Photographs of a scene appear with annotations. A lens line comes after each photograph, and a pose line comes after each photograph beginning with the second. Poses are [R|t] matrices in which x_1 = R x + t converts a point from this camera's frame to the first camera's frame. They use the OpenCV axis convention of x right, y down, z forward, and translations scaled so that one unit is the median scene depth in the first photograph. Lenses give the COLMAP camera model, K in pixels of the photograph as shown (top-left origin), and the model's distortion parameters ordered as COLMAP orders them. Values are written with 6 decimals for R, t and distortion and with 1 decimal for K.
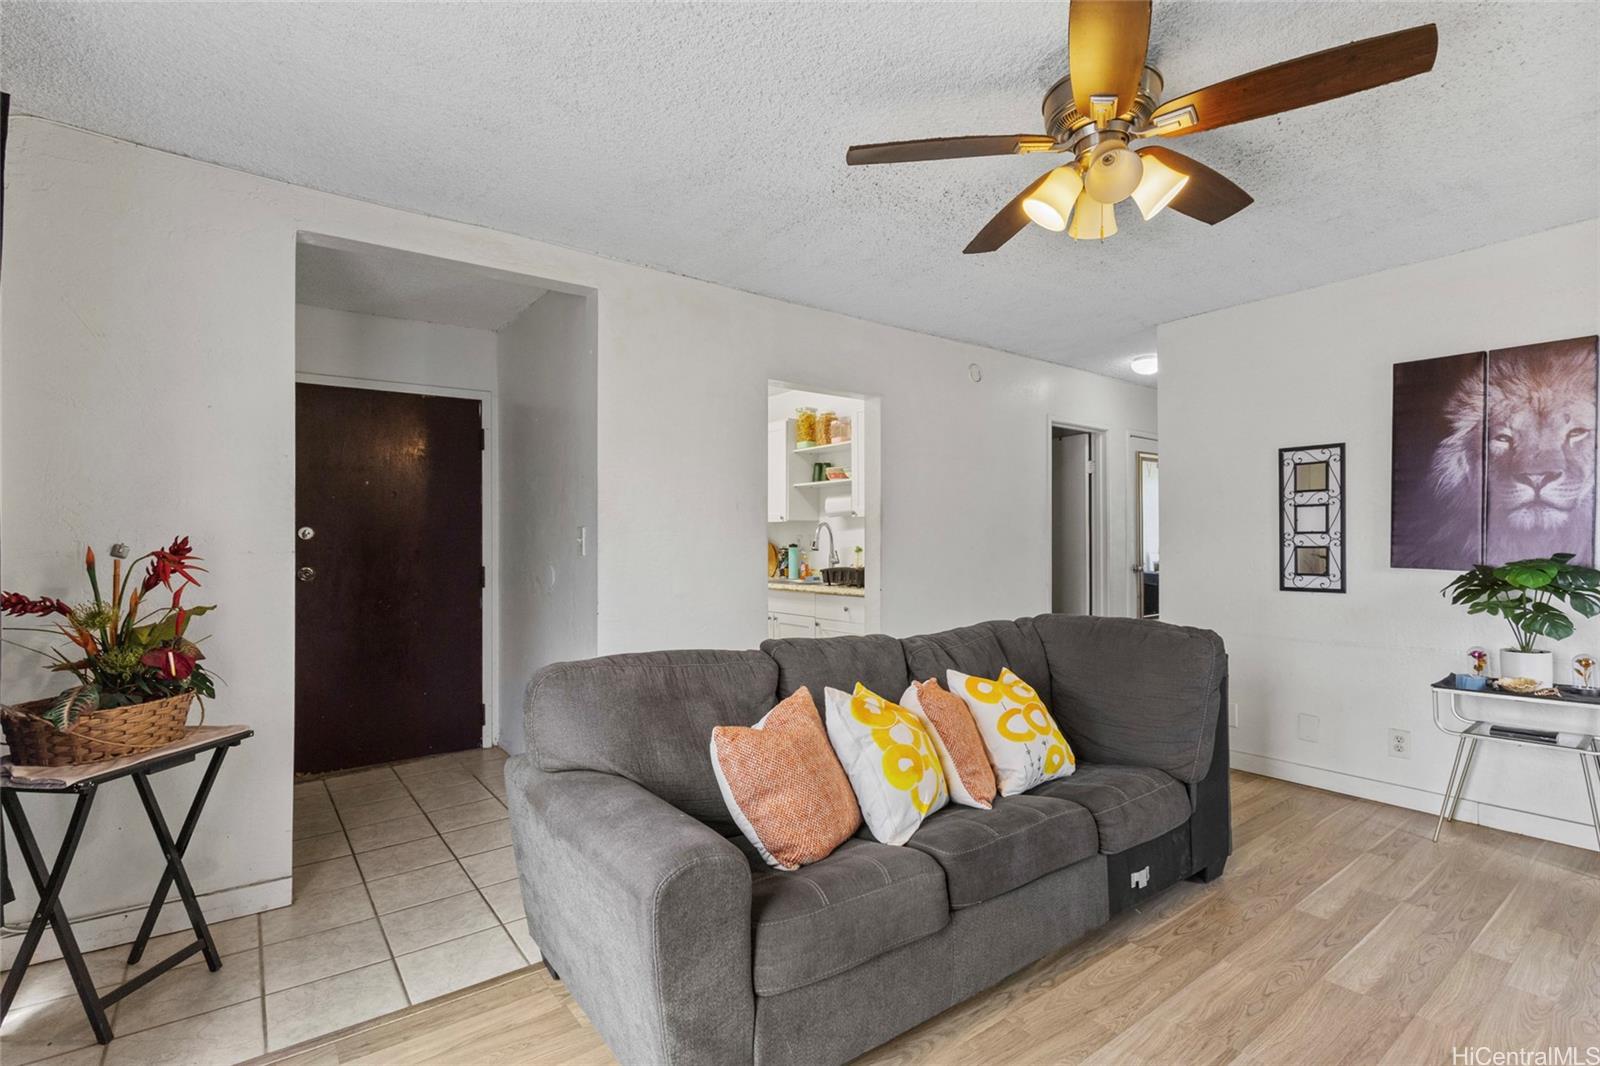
lens RADIAL K [[743.1, 0, 797.5], [0, 743.1, 542.4], [0, 0, 1]] dist [-0.007126, 0.003129]
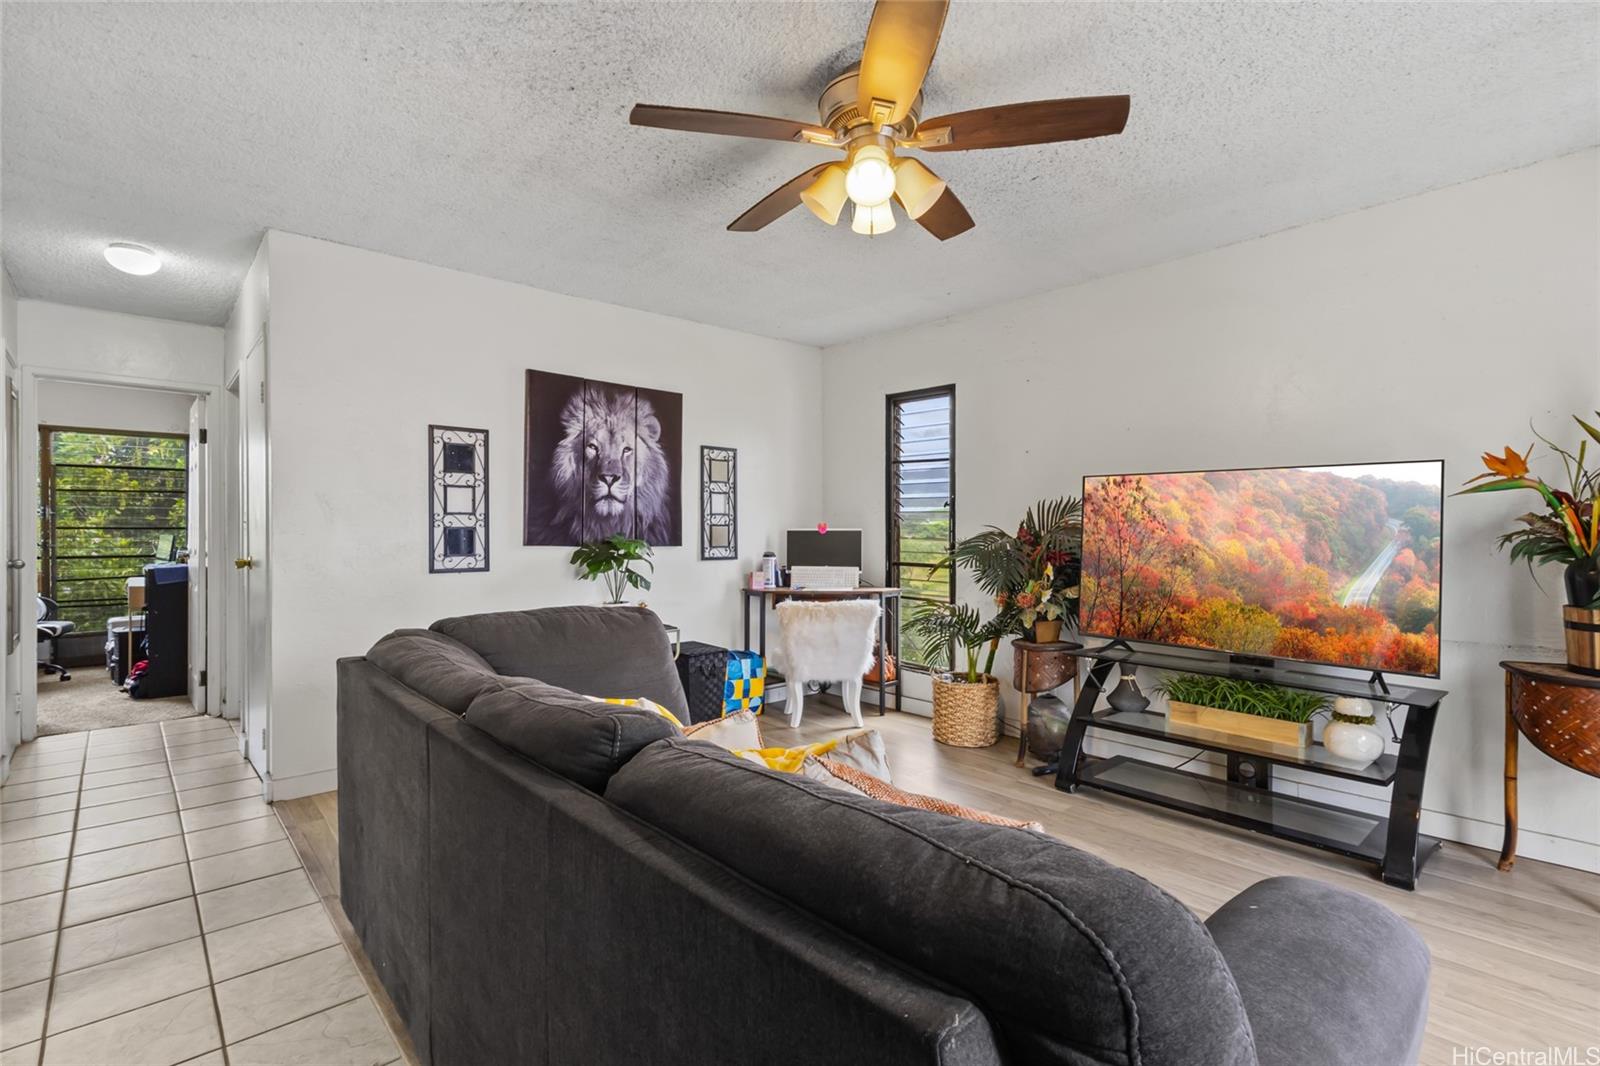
lens RADIAL K [[743.1, 0, 800.9], [0, 743.1, 531.7], [0, 0, 1]] dist [-0.007126, 0.003129]
pose [[-0.086862, 0.001398, 0.996219, -0.401210], [-0.001223, 0.999998, -0.001510, 0.014202], [-0.996220, -0.001349, -0.086860, 0.714664]]
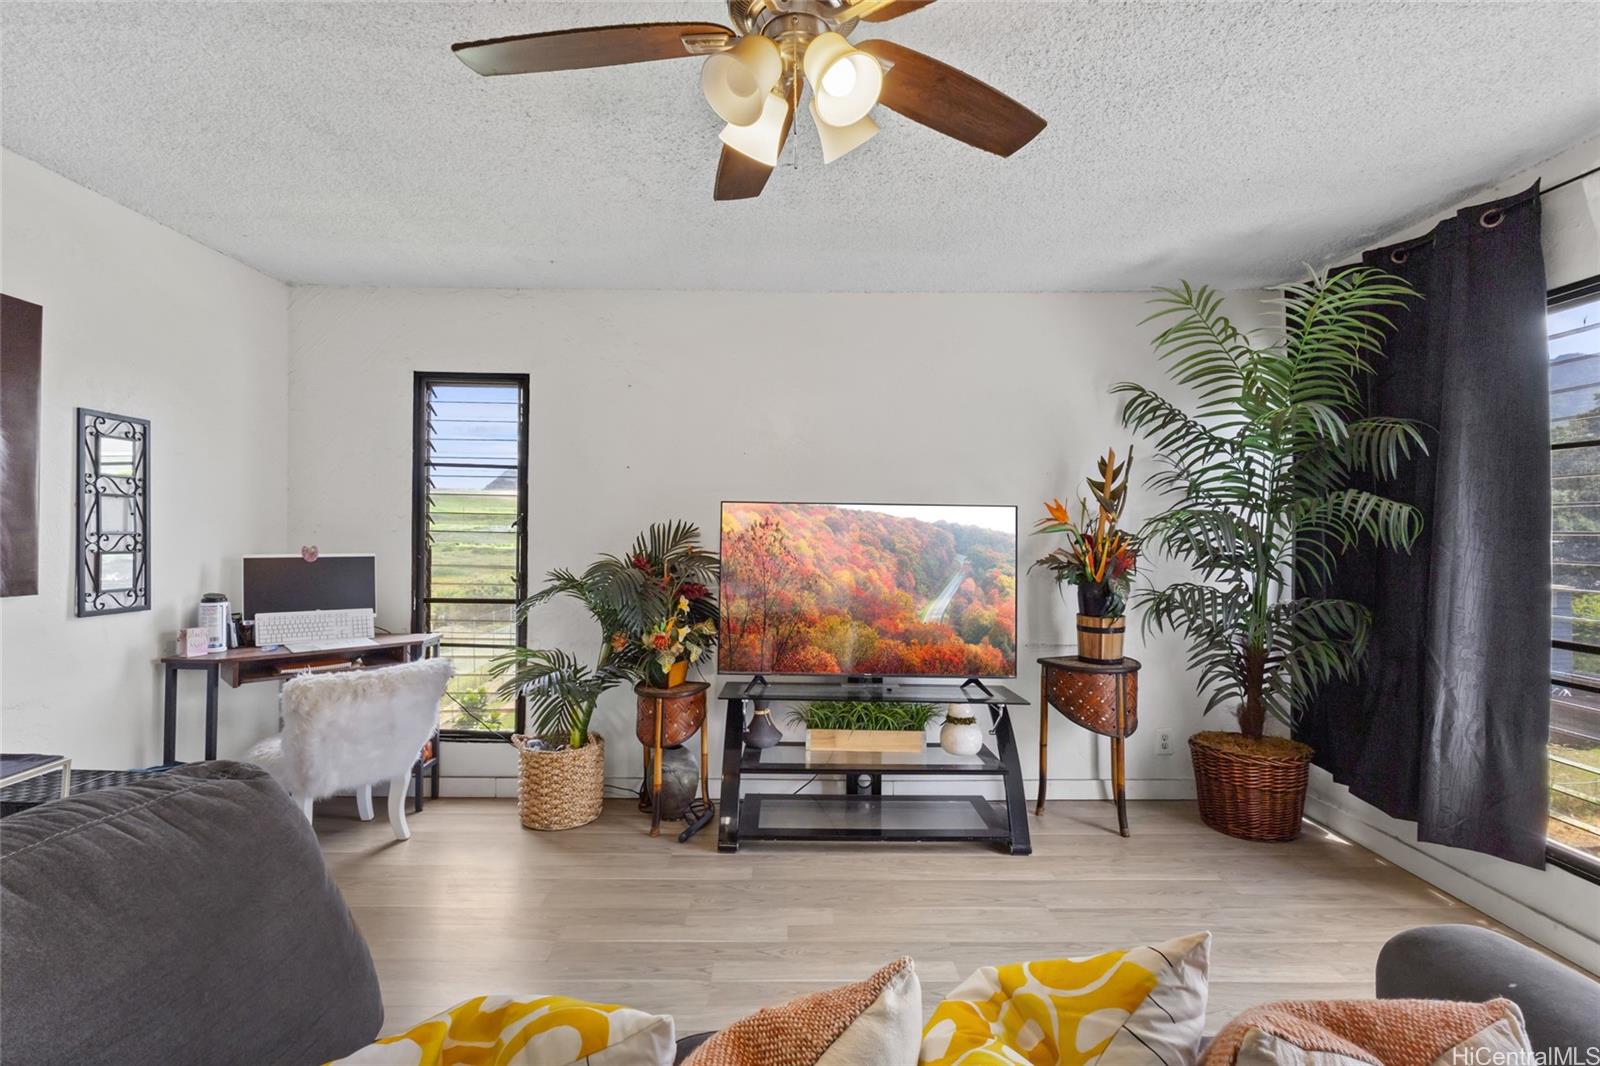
lens RADIAL K [[743.1, 0, 807.0], [0, 743.1, 537.9], [0, 0, 1]] dist [-0.007126, 0.003129]
pose [[-0.800767, -0.002583, 0.598971, -0.035169], [-0.005055, 0.999984, -0.002445, -0.019254], [-0.598955, -0.004986, -0.800767, 0.950840]]
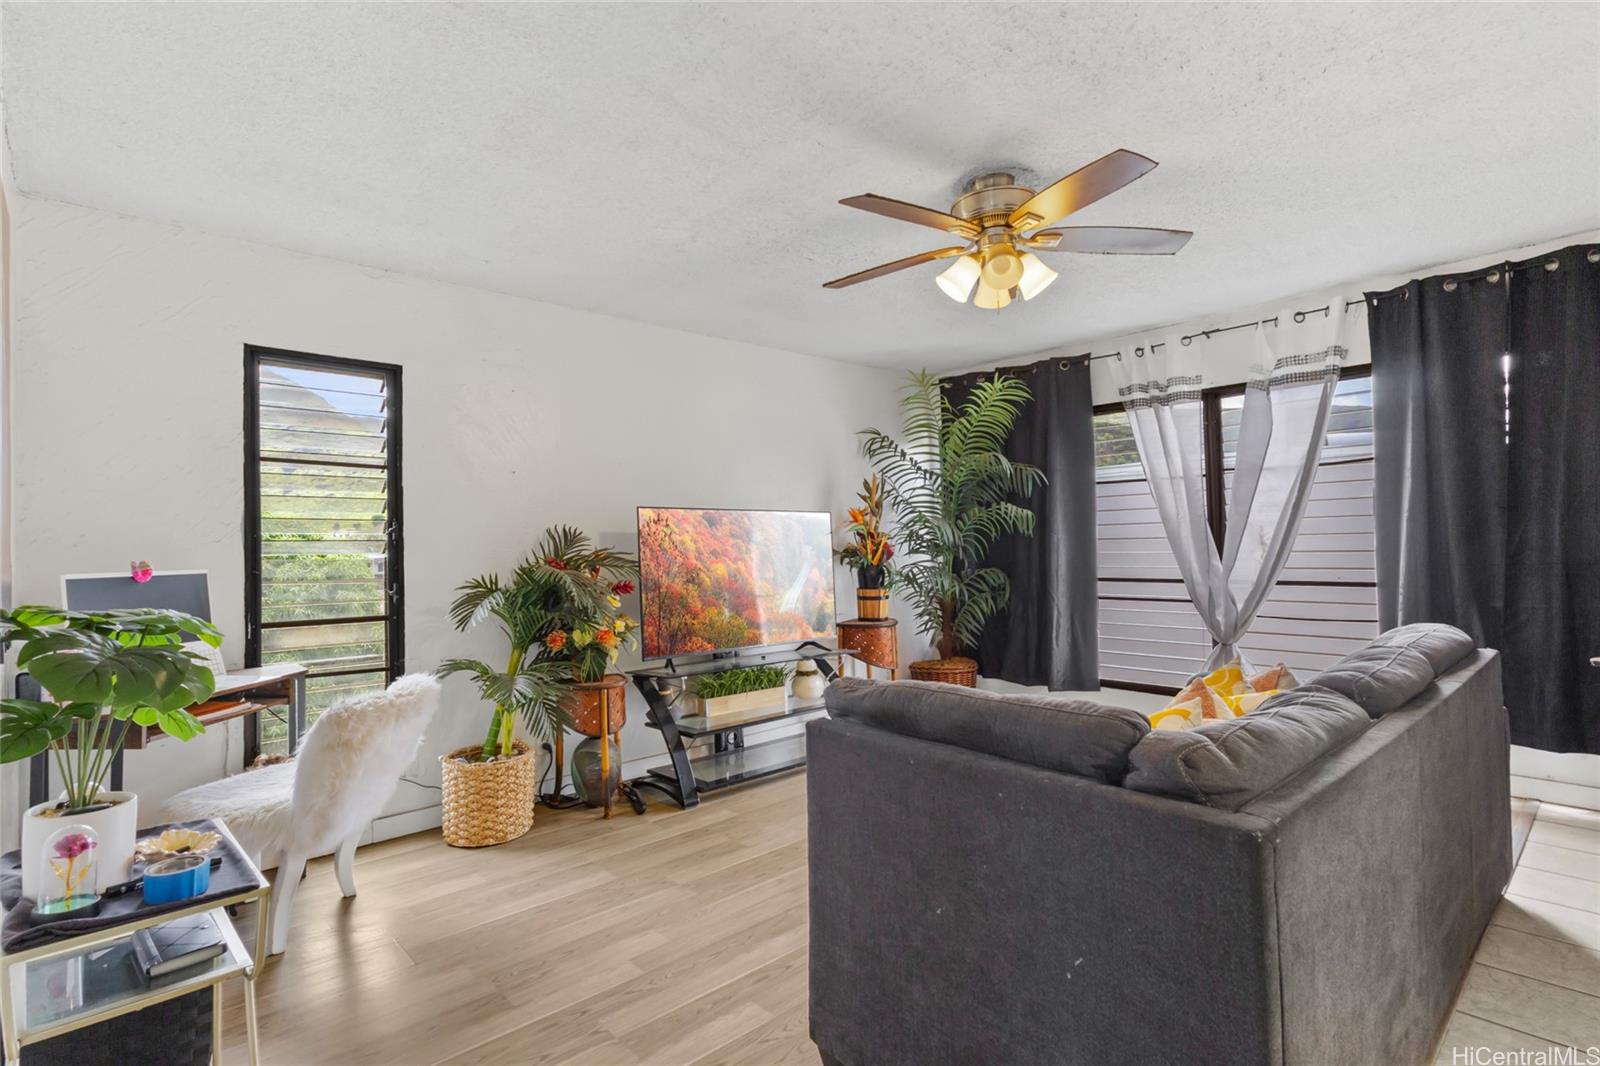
lens RADIAL K [[743.1, 0, 802.6], [0, 743.1, 532.1], [0, 0, 1]] dist [-0.007126, 0.003129]
pose [[-0.996149, 0.027902, -0.083124, 0.524029], [0.029818, 0.999315, -0.021901, 0.000681], [0.082456, -0.024295, -0.996299, 1.368185]]
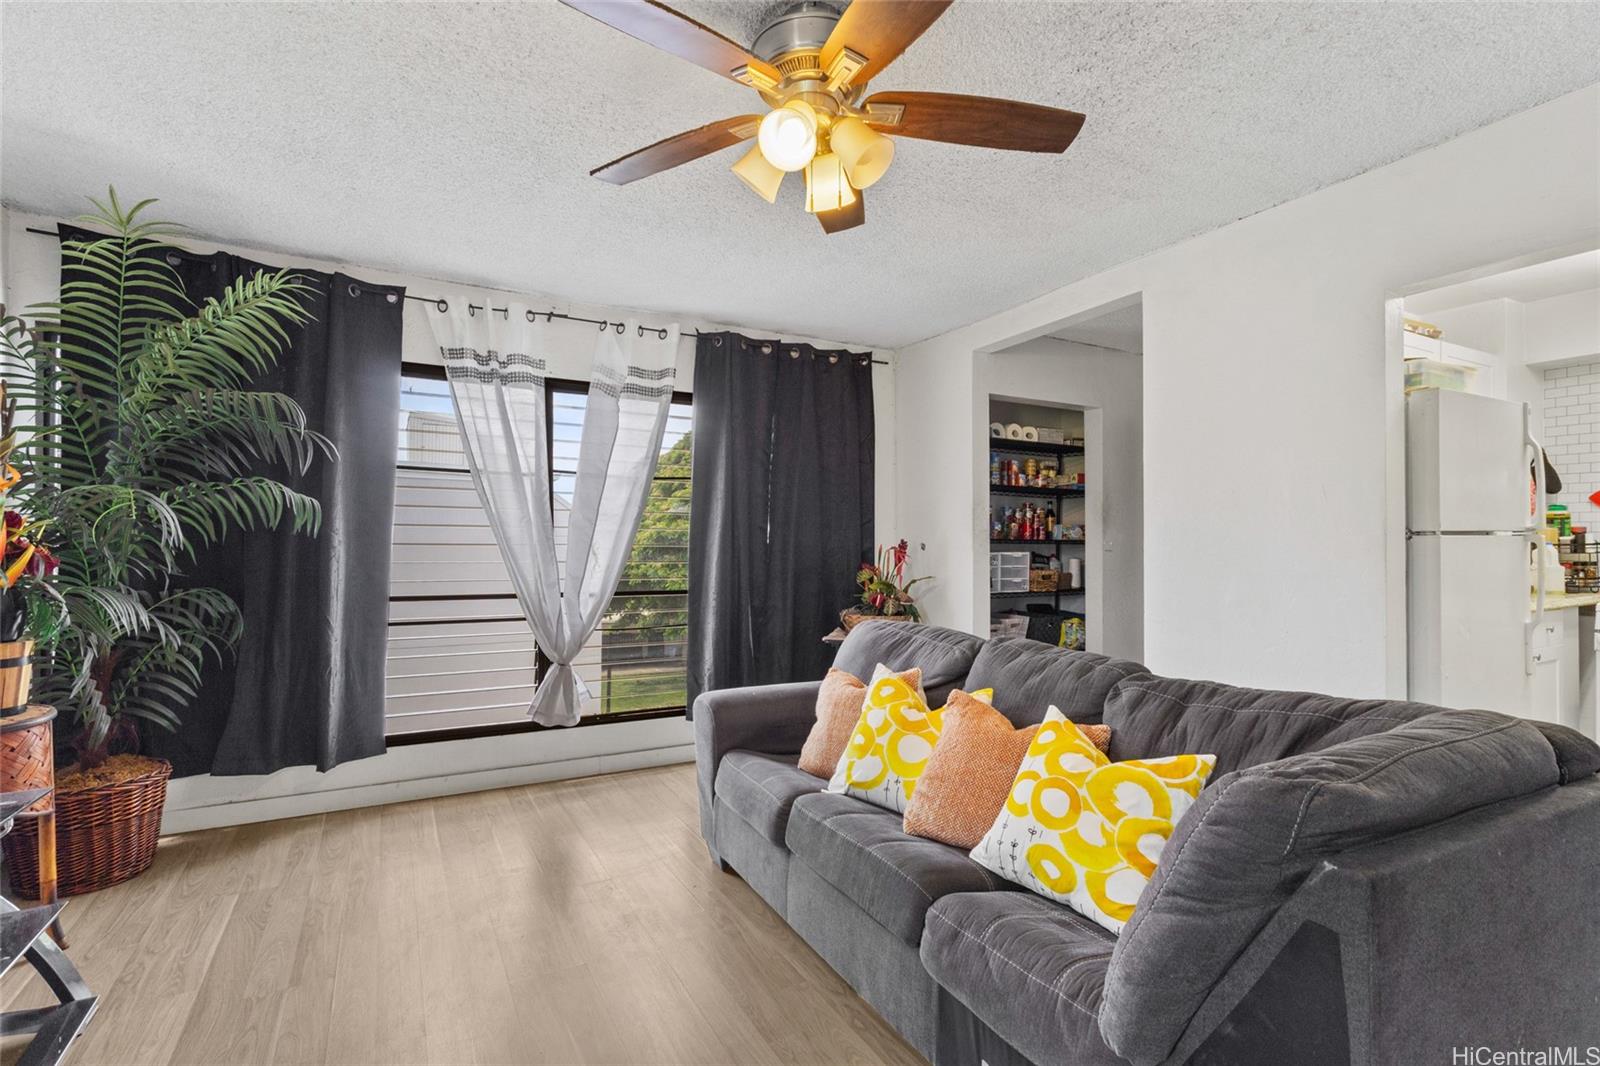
lens RADIAL K [[743.1, 0, 785.7], [0, 743.1, 547.7], [0, 0, 1]] dist [-0.007126, 0.003129]
pose [[-0.170079, 0.004179, -0.985422, 0.785877], [0.004453, 0.999984, 0.003472, 0.004109], [0.985420, -0.003798, -0.170095, 0.675399]]
